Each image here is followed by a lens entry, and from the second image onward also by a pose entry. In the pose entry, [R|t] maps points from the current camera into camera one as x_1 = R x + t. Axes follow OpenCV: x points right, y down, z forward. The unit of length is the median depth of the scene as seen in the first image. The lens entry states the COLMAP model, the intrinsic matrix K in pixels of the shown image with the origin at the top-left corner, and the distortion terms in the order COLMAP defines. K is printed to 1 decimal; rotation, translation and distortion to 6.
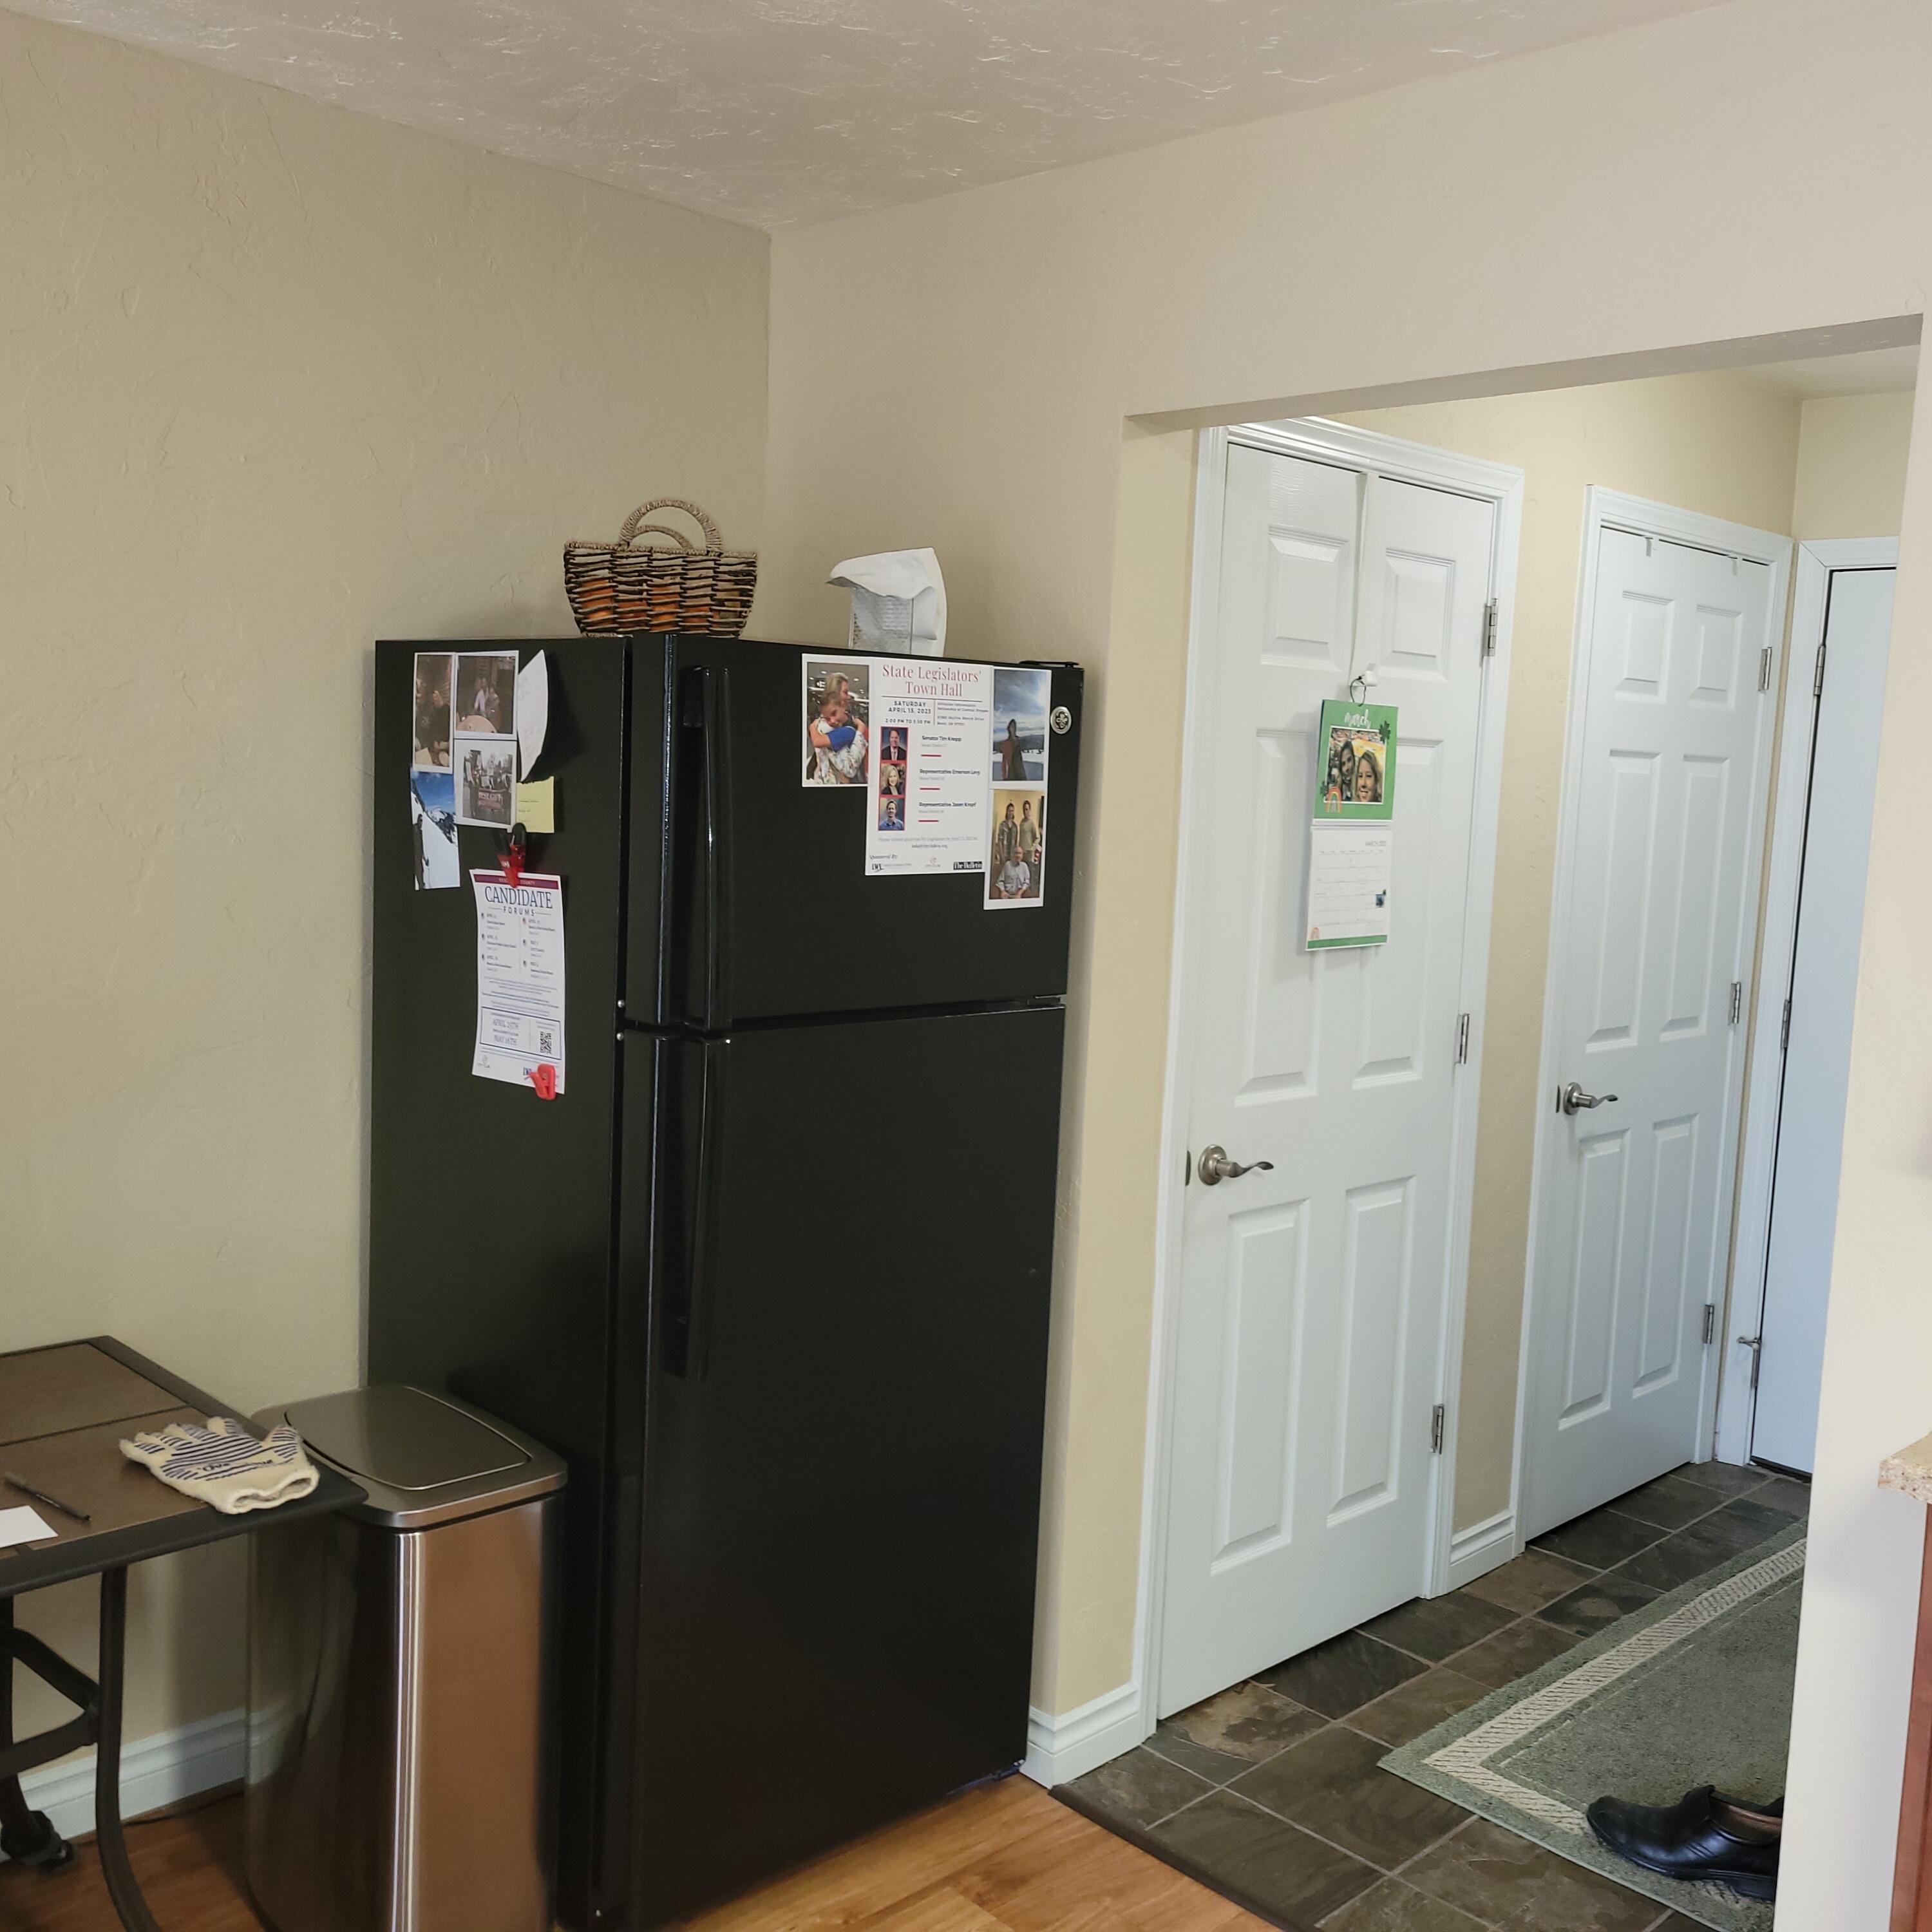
lens RADIAL K [[1946.8, 0, 966.9], [0, 1946.8, 966.7], [0, 0, 1]] dist [0.037890, 0.000000]
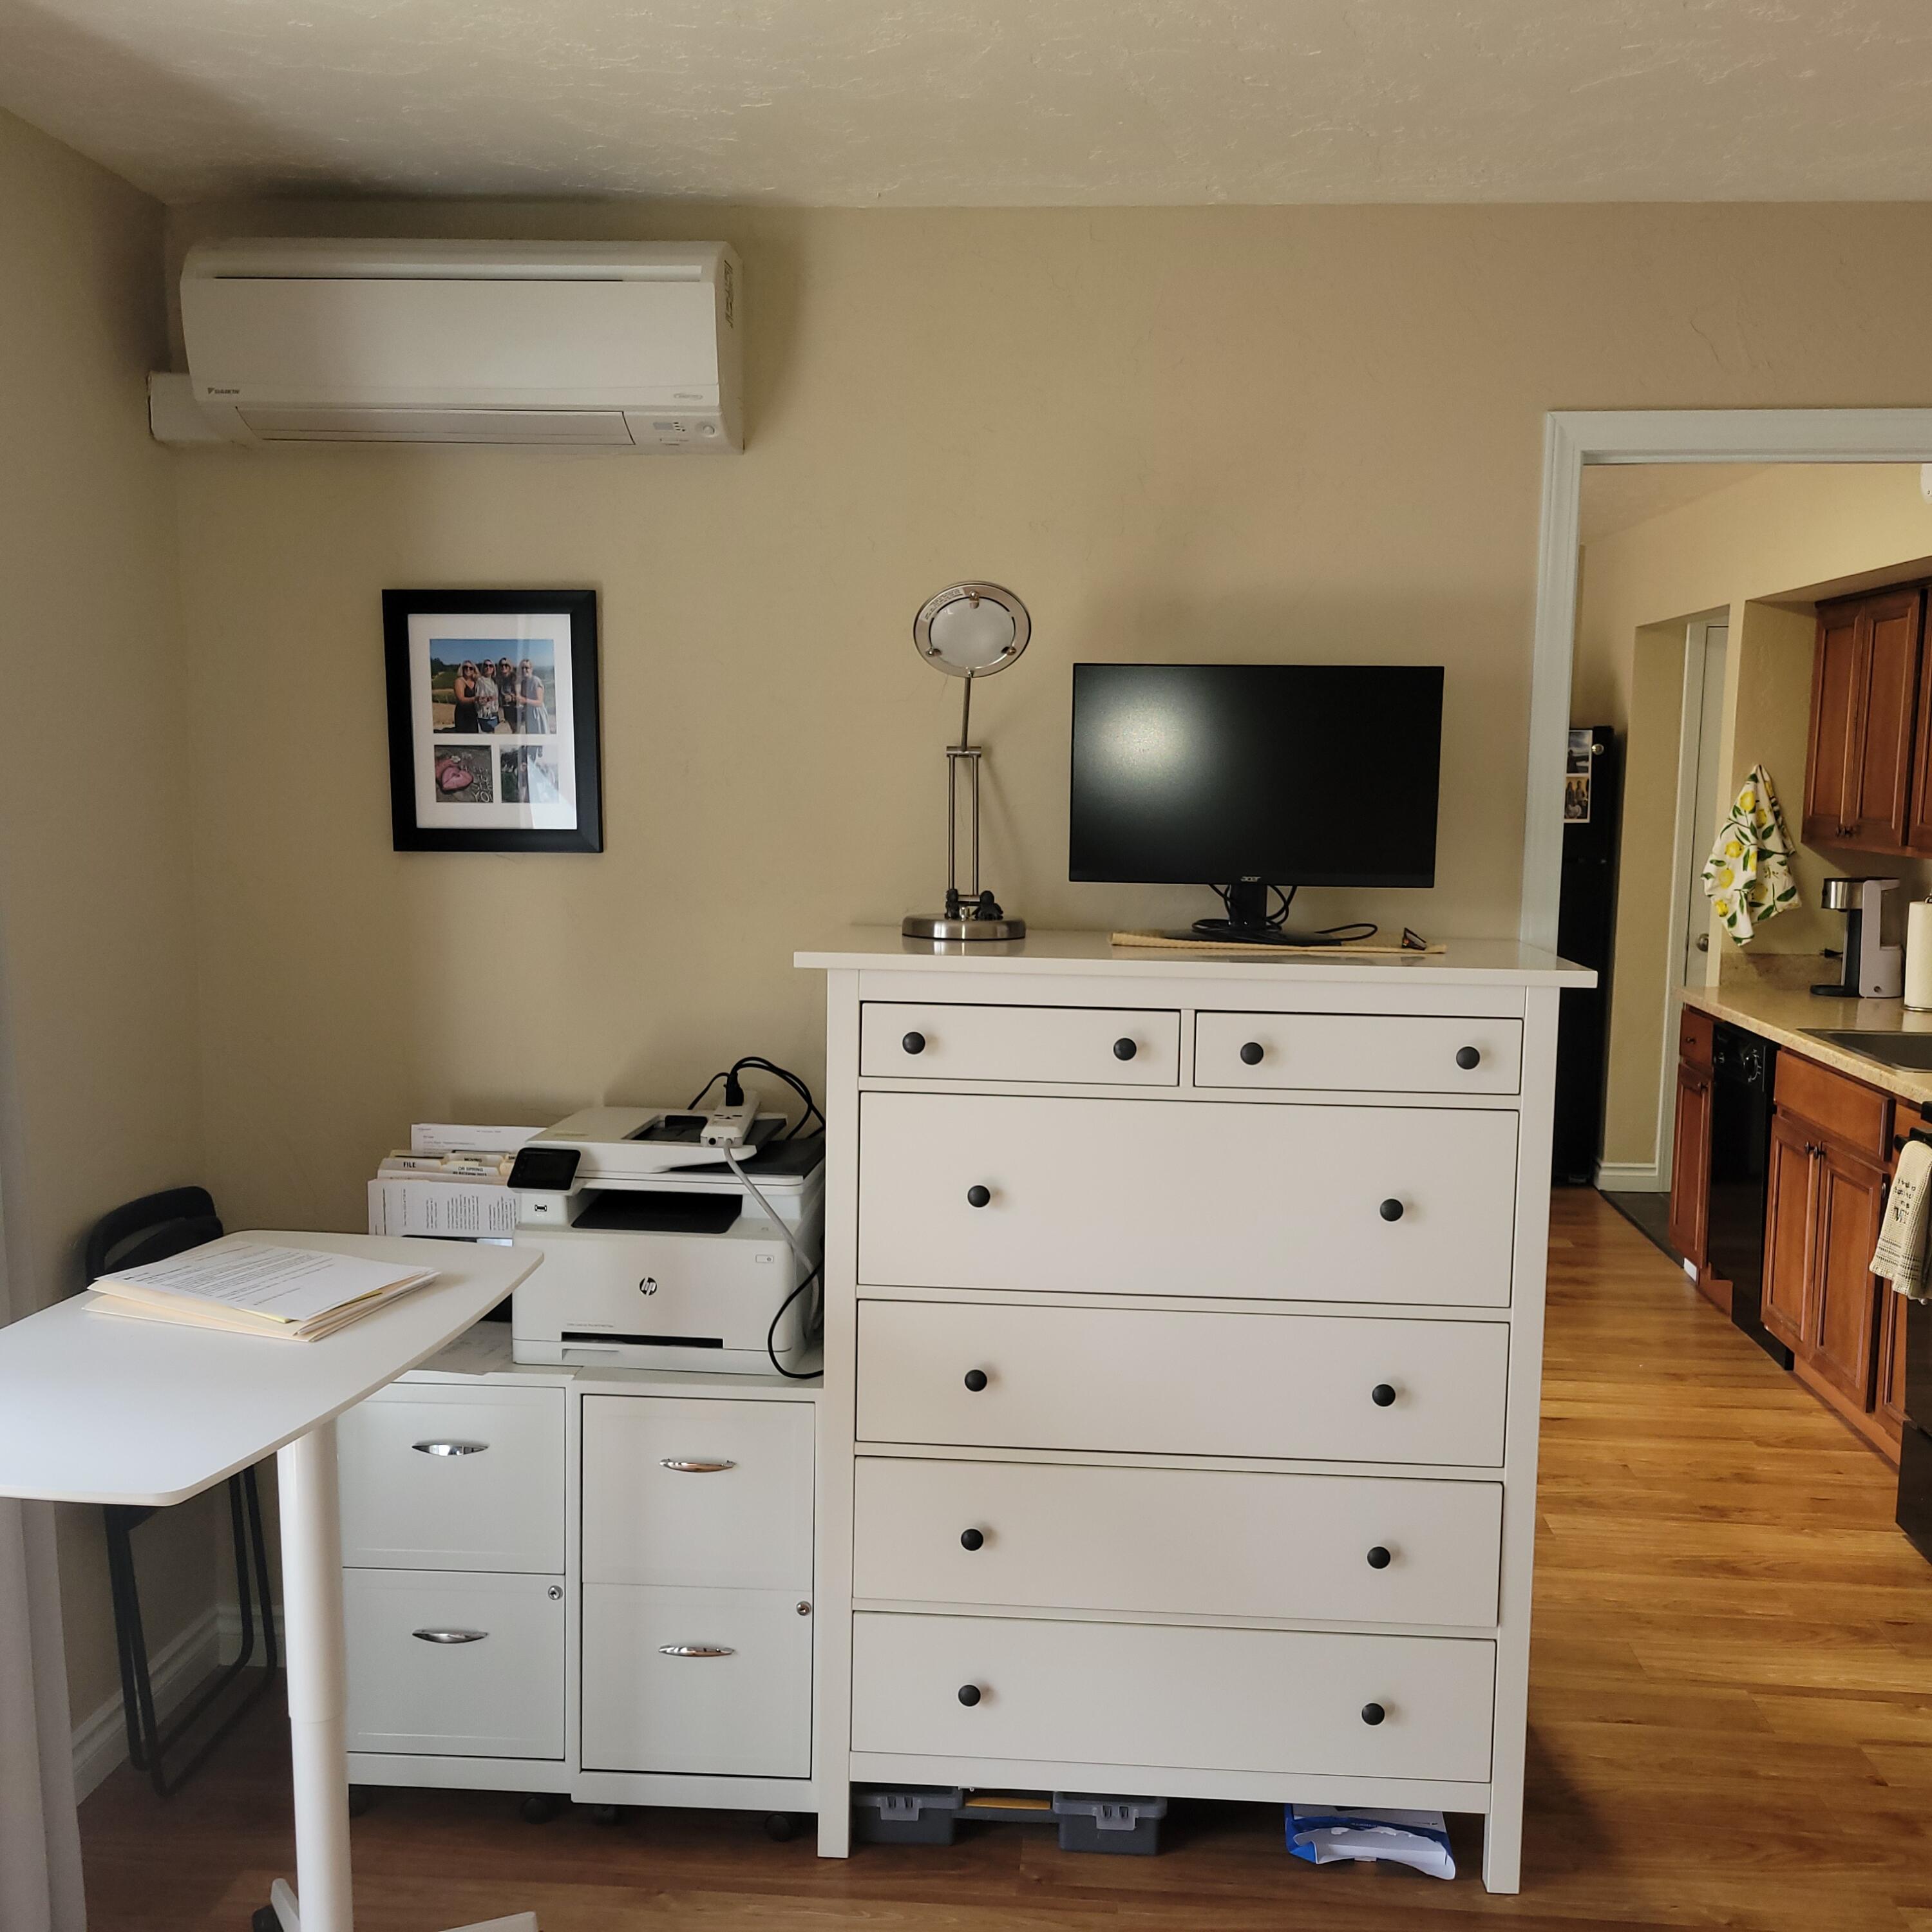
lens RADIAL K [[1946.8, 0, 961.5], [0, 1946.8, 967.7], [0, 0, 1]] dist [0.037890, 0.000000]
pose [[0.652207, 0.052658, -0.756210, 1.459759], [-0.067905, 0.997632, 0.010903, 0.187844], [0.754993, 0.044239, 0.654238, -1.291865]]
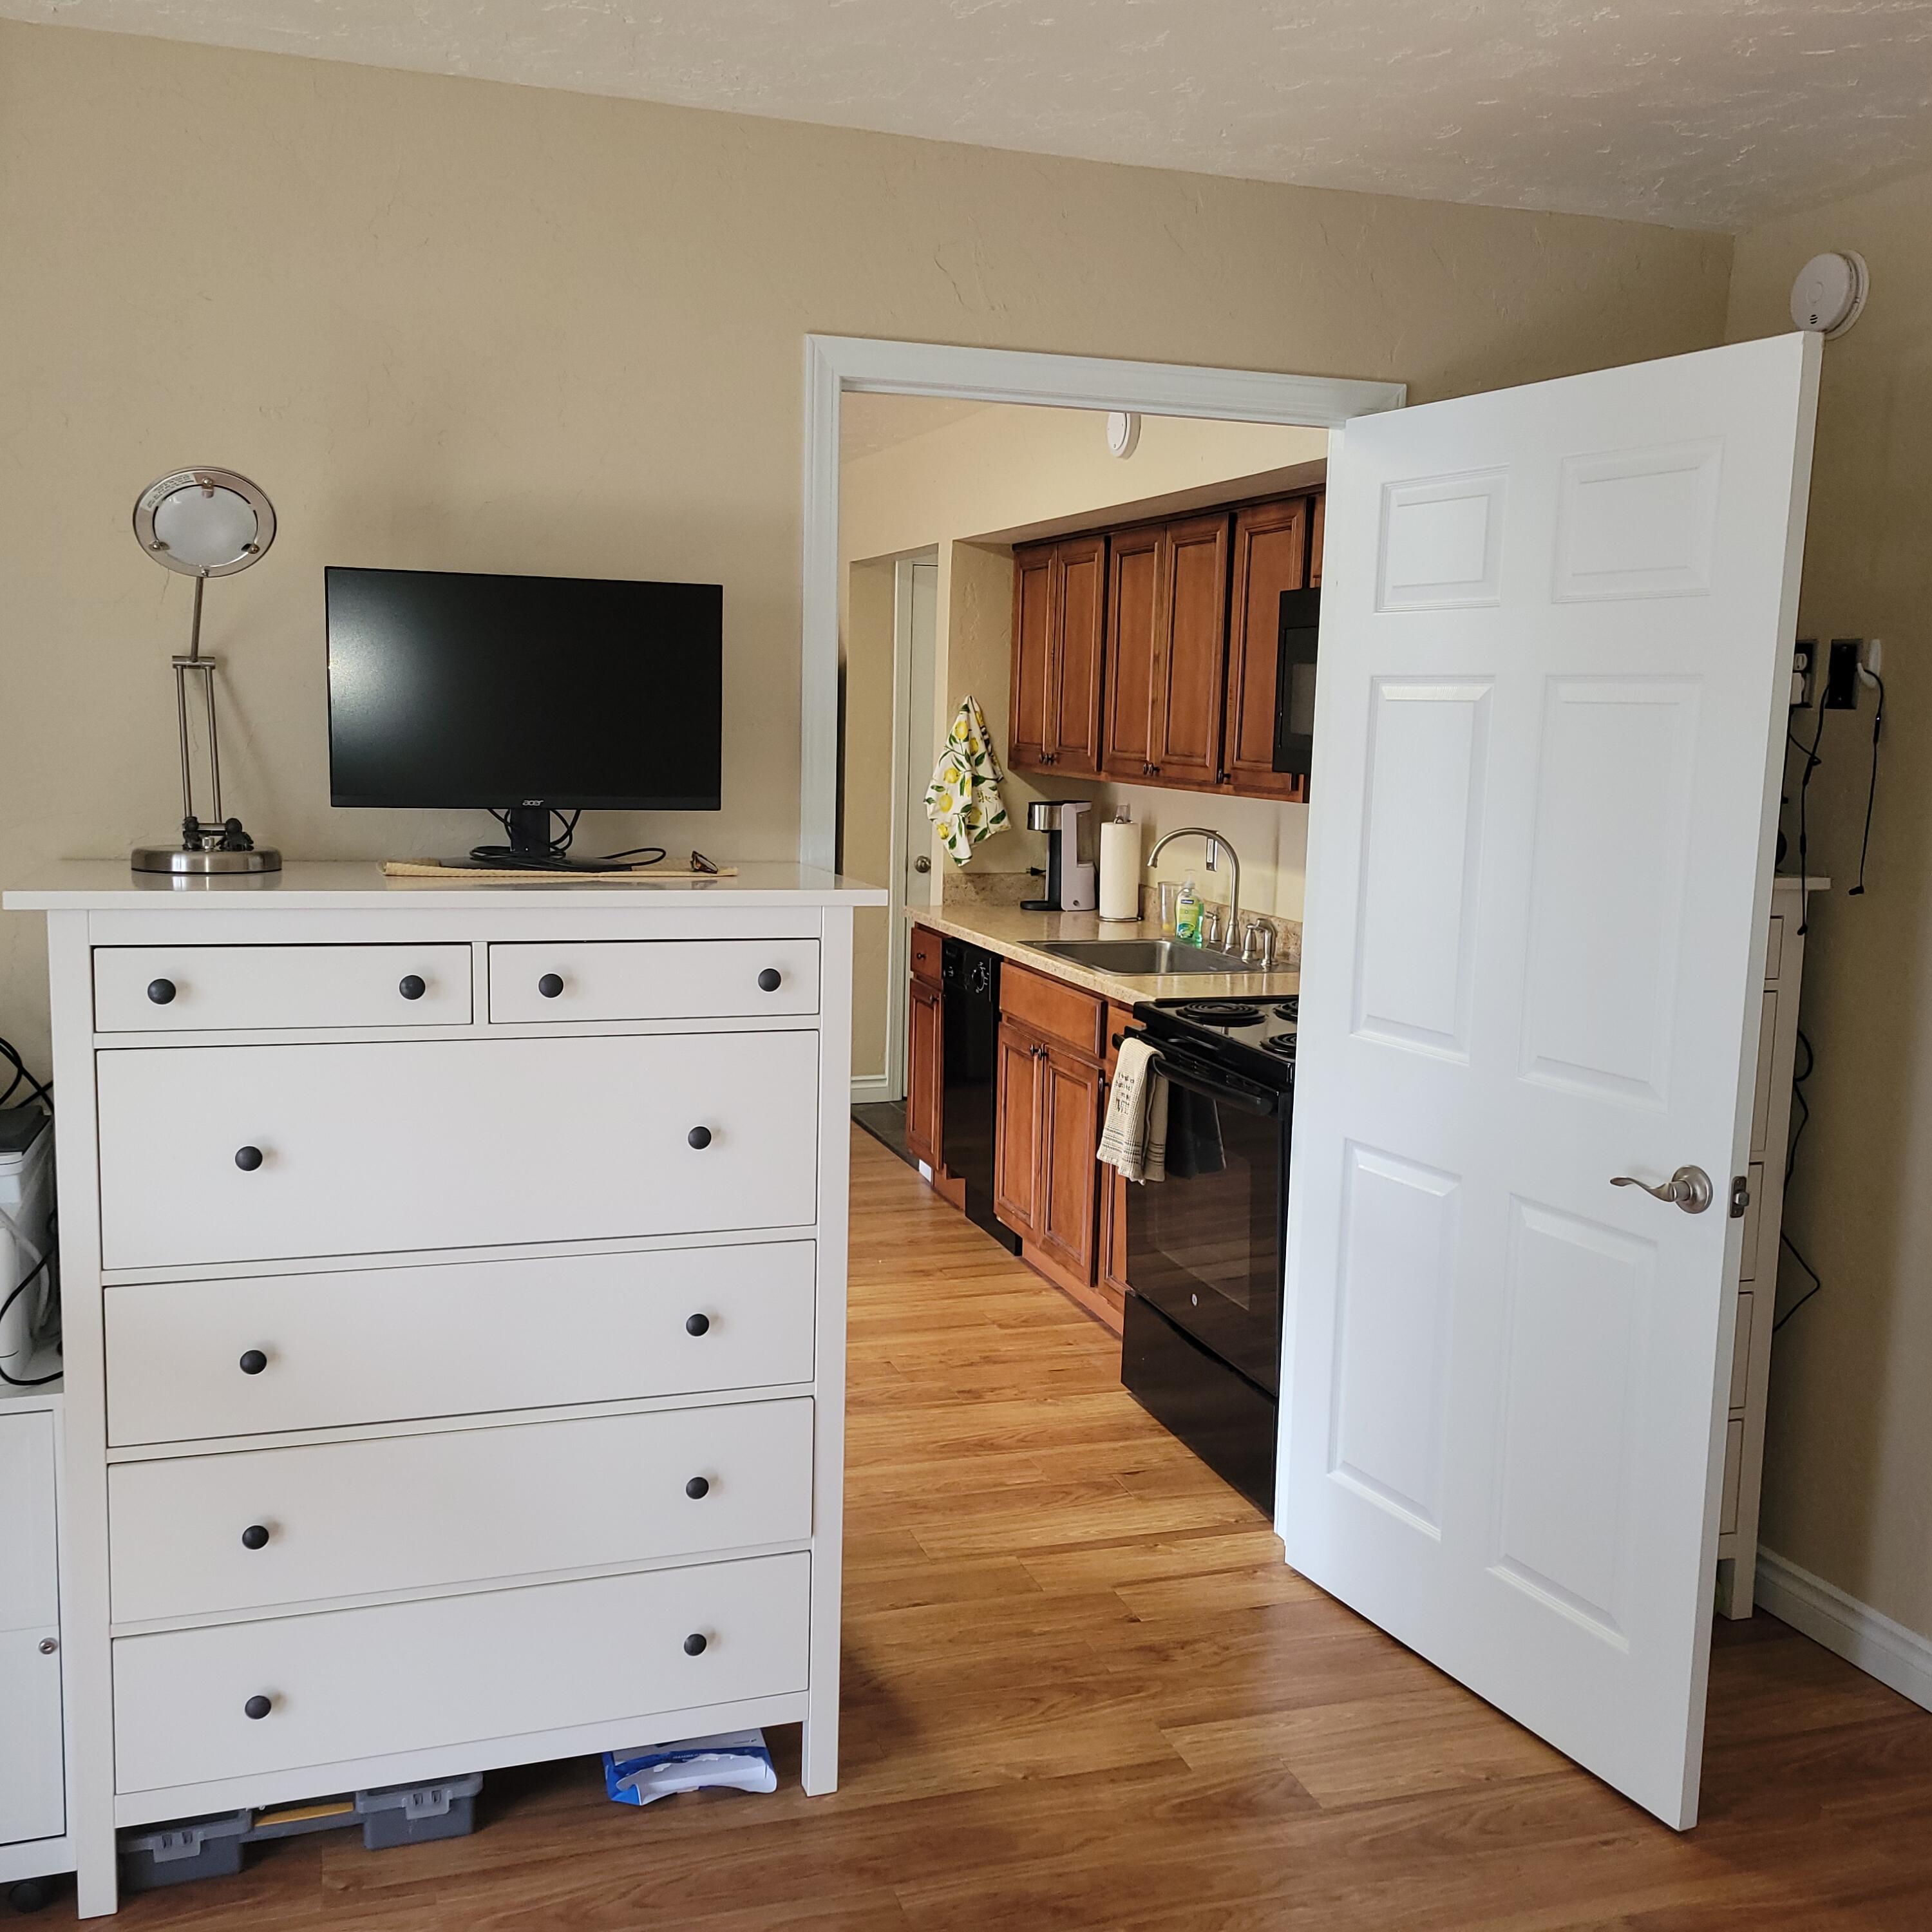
lens RADIAL K [[1946.8, 0, 952.7], [0, 1946.8, 969.1], [0, 0, 1]] dist [0.037890, 0.000000]
pose [[0.893981, 0.045680, -0.445770, 1.325632], [-0.038449, 0.998941, 0.025257, 0.199650], [0.446452, -0.005440, 0.894791, -1.281442]]
